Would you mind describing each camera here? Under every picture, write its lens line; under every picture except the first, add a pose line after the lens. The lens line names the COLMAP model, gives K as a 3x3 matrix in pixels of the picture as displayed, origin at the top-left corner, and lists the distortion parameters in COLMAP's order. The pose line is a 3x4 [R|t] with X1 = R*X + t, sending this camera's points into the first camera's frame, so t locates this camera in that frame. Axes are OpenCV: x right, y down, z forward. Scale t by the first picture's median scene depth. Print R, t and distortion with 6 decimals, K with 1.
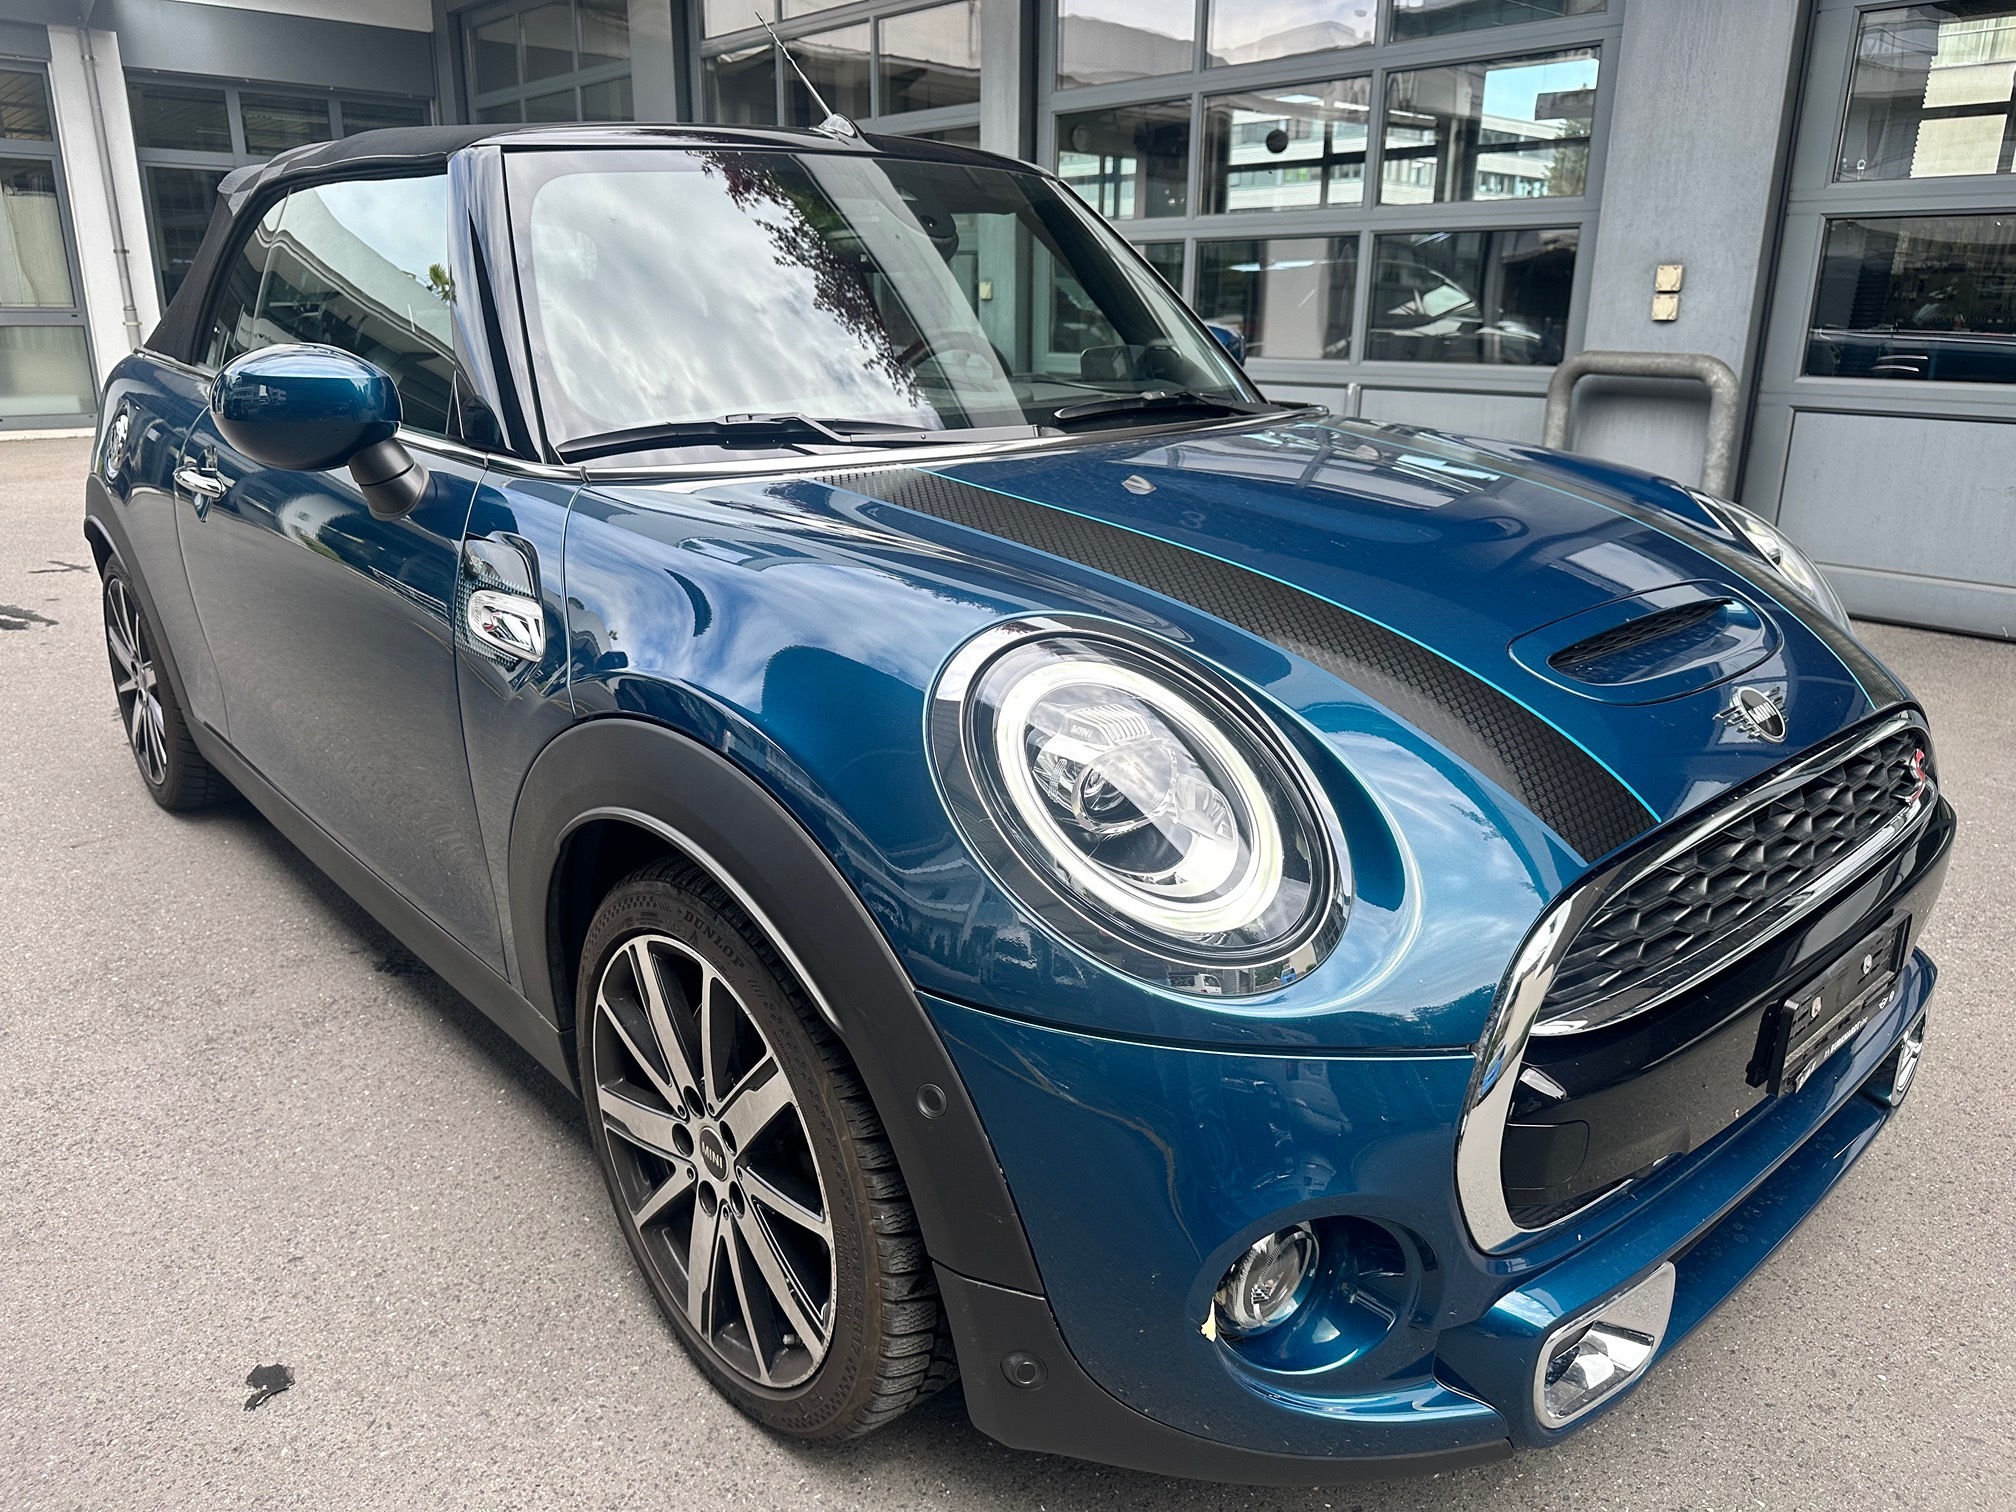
lens RADIAL K [[1422.9, 0, 1001.5], [0, 1422.9, 772.5], [0, 0, 1]] dist [-0.009295, 0.000315]
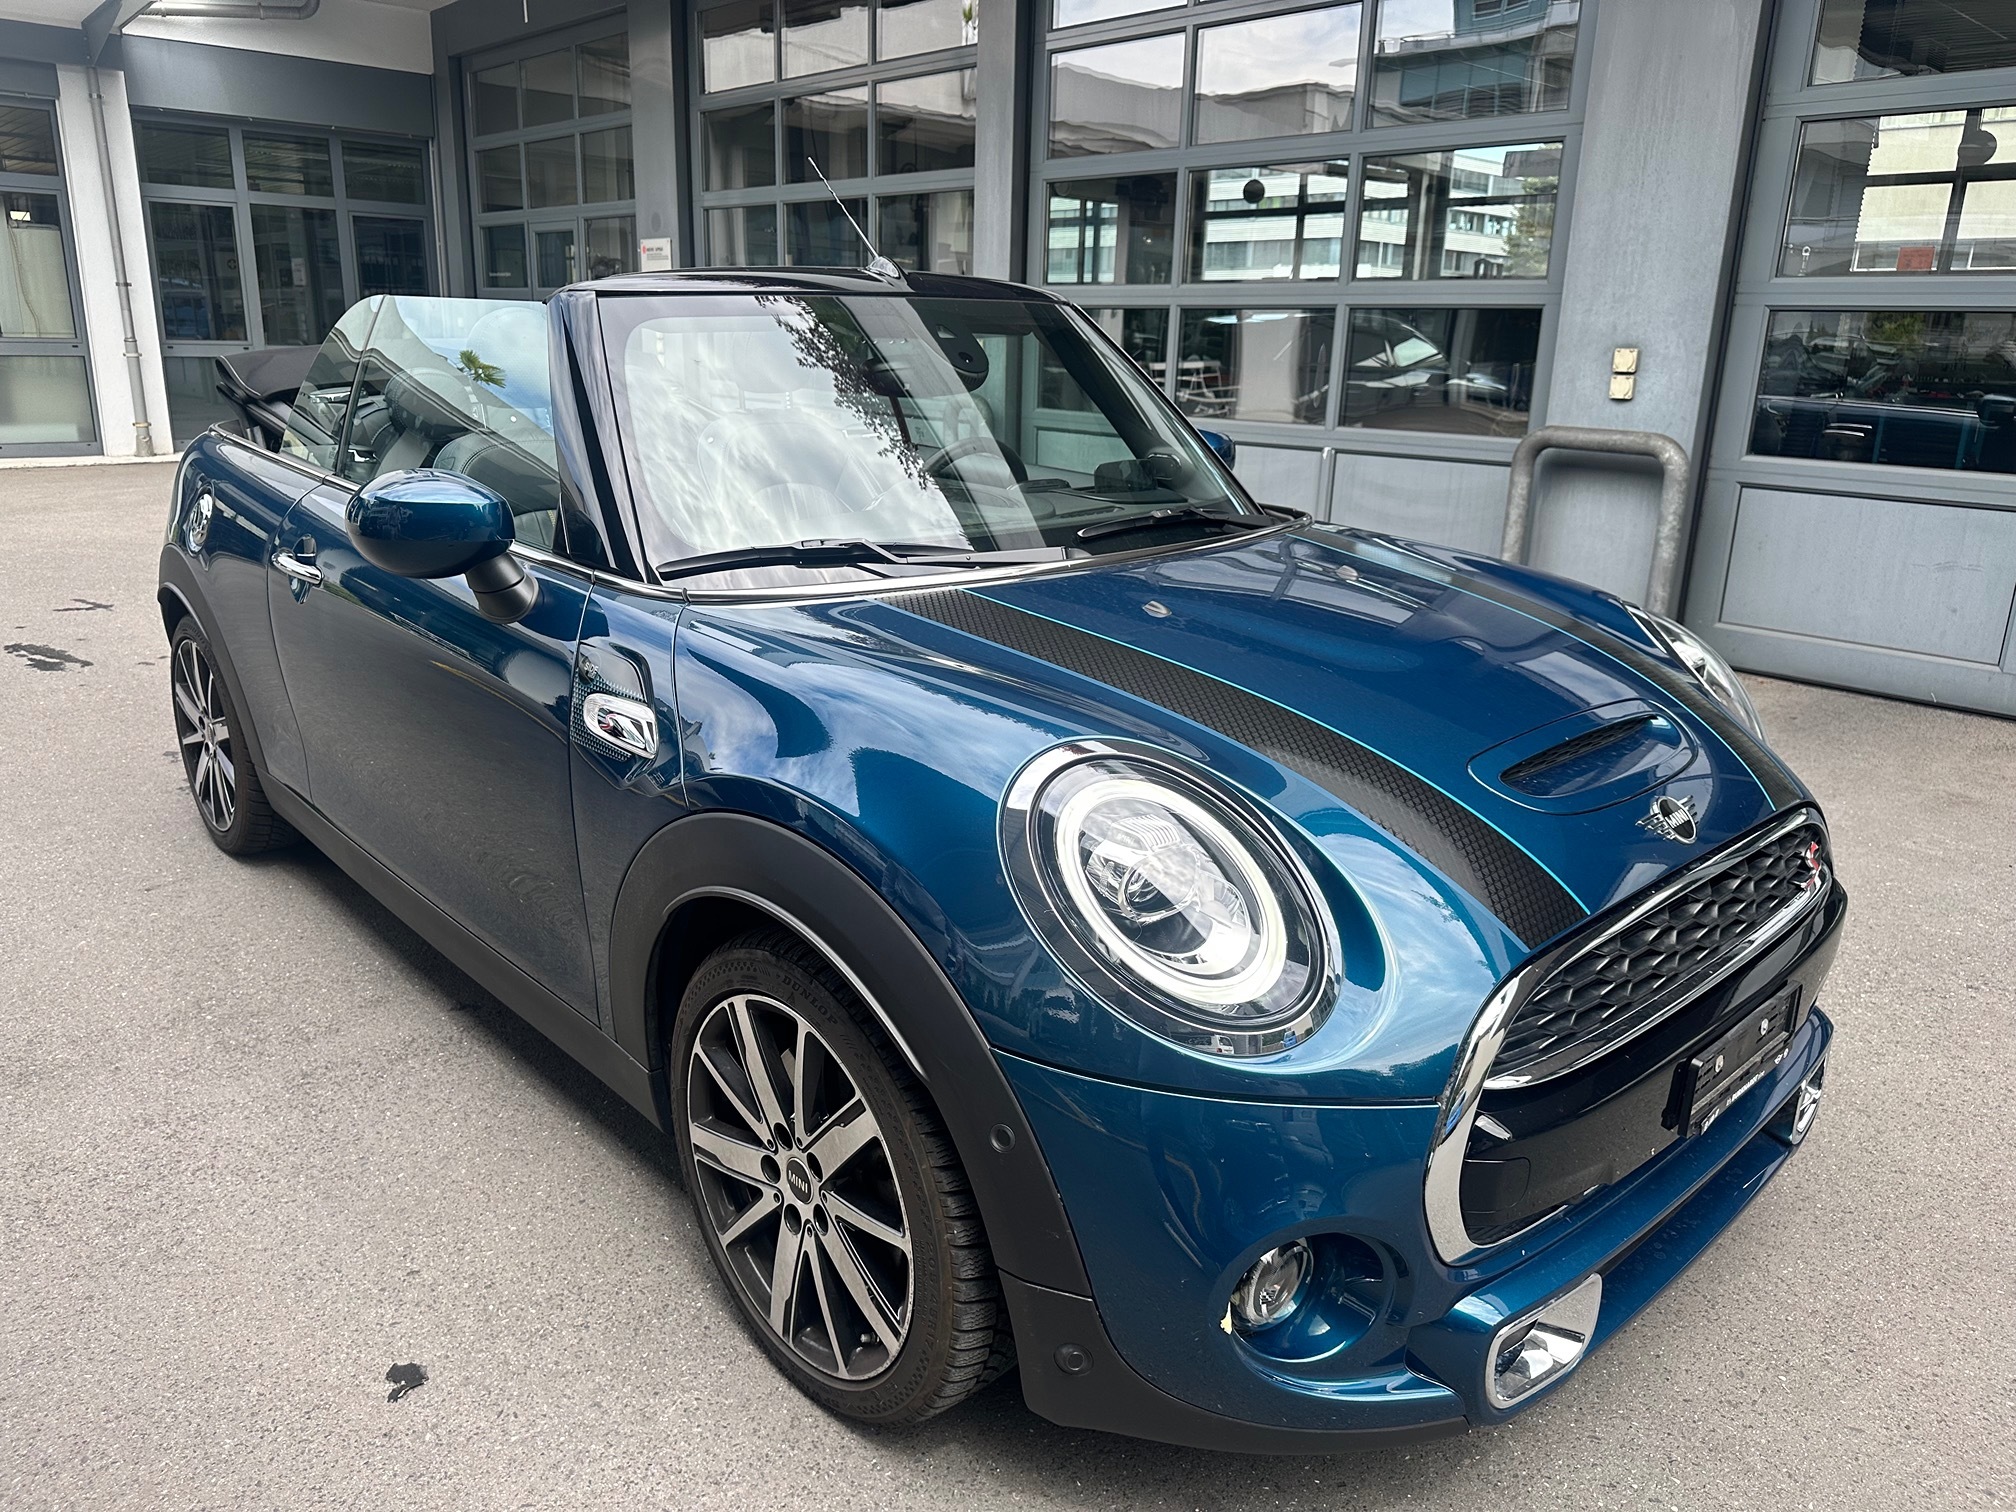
lens RADIAL K [[1420.7, 0, 1008.0], [0, 1420.7, 756.0], [0, 0, 1]] dist [-0.005159, -0.001236]
pose [[0.999644, 0.012531, 0.023552, -0.057916], [-0.011803, 0.999455, -0.030833, -0.046871], [-0.023926, 0.030544, 0.999247, -0.181079]]
